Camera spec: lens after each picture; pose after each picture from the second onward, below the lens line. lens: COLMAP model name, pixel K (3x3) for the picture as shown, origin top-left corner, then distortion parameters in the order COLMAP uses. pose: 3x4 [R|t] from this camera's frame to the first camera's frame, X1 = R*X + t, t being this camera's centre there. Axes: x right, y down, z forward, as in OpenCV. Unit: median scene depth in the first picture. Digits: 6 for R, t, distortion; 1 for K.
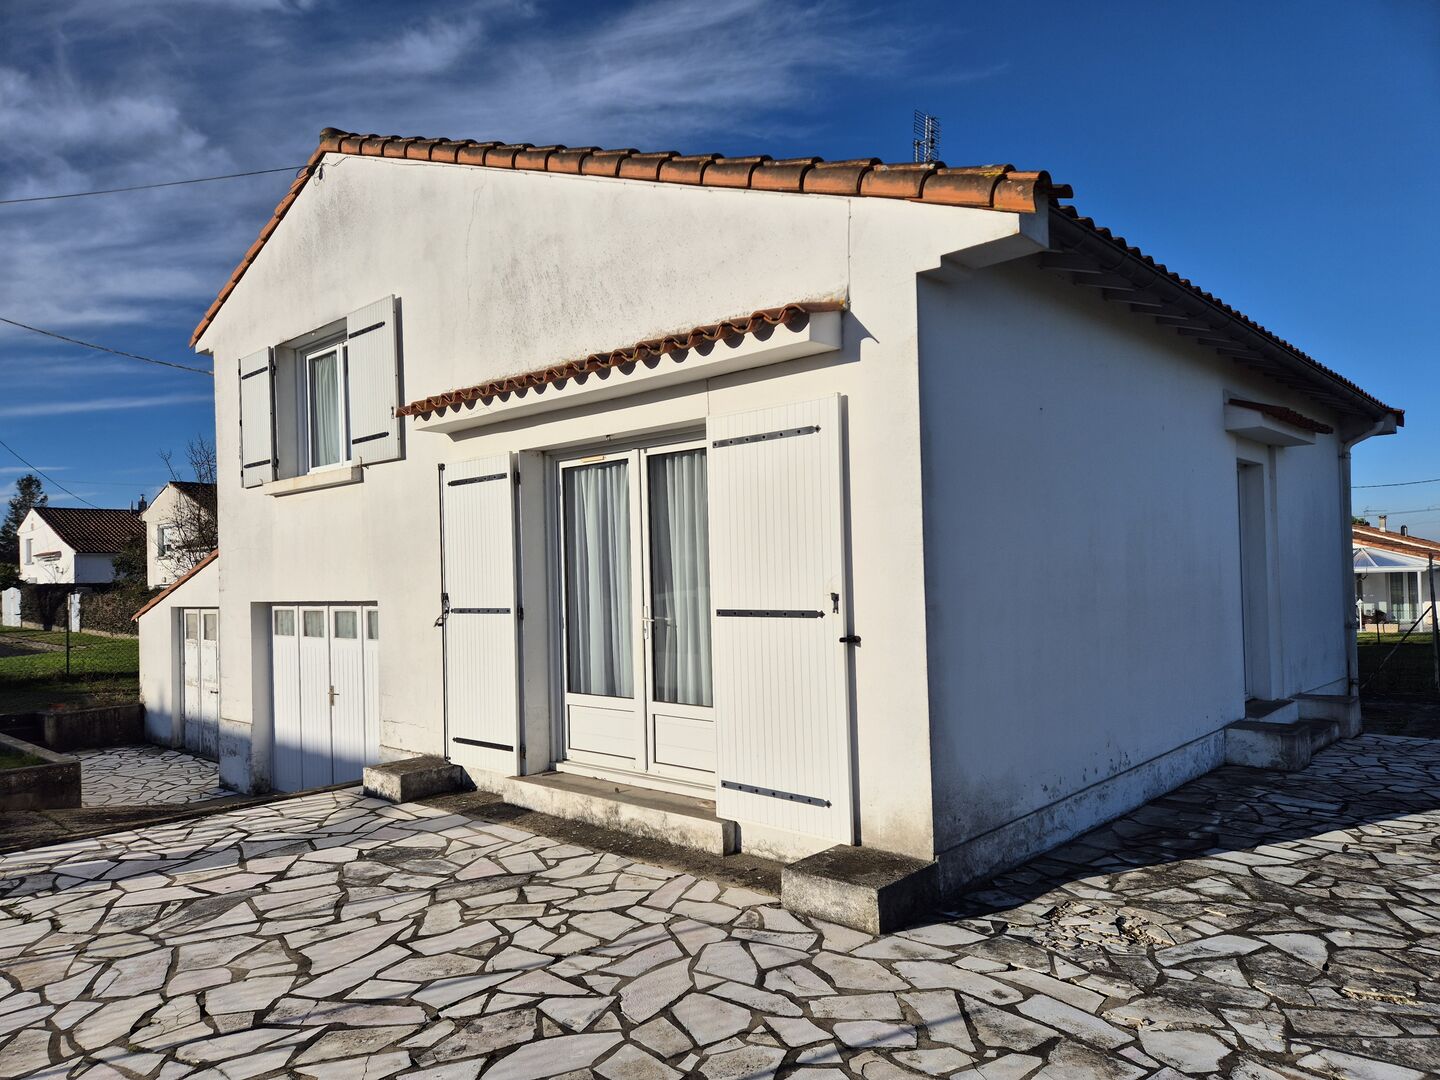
lens RADIAL K [[958.0, 0, 715.9], [0, 958.0, 550.3], [0, 0, 1]] dist [0.088127, -0.080685]
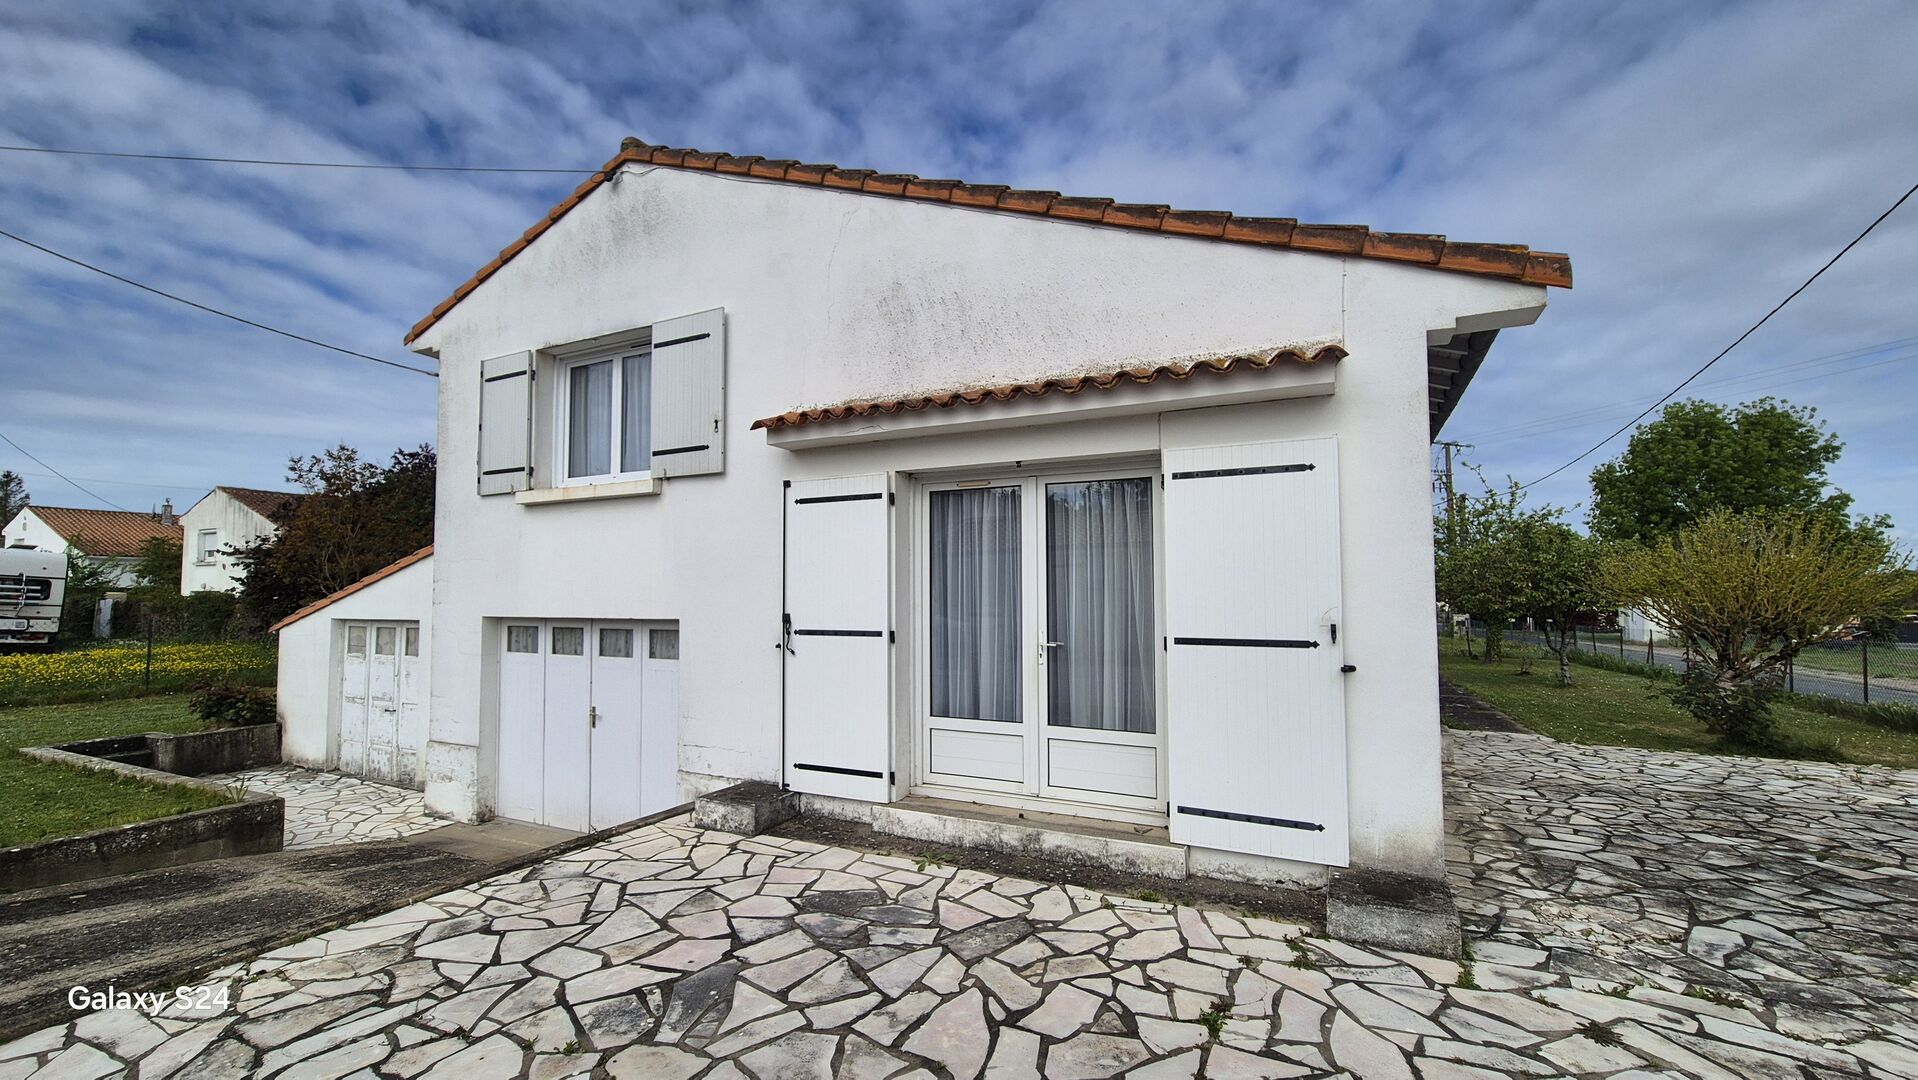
lens RADIAL K [[792.0, 0, 954.0], [0, 792.0, 544.3], [0, 0, 1]] dist [0.001527, 0.000478]
pose [[0.961818, 0.037124, 0.271160, -0.467133], [-0.027256, 0.998825, -0.040071, 0.002858], [-0.272329, 0.031150, 0.961700, 0.255752]]
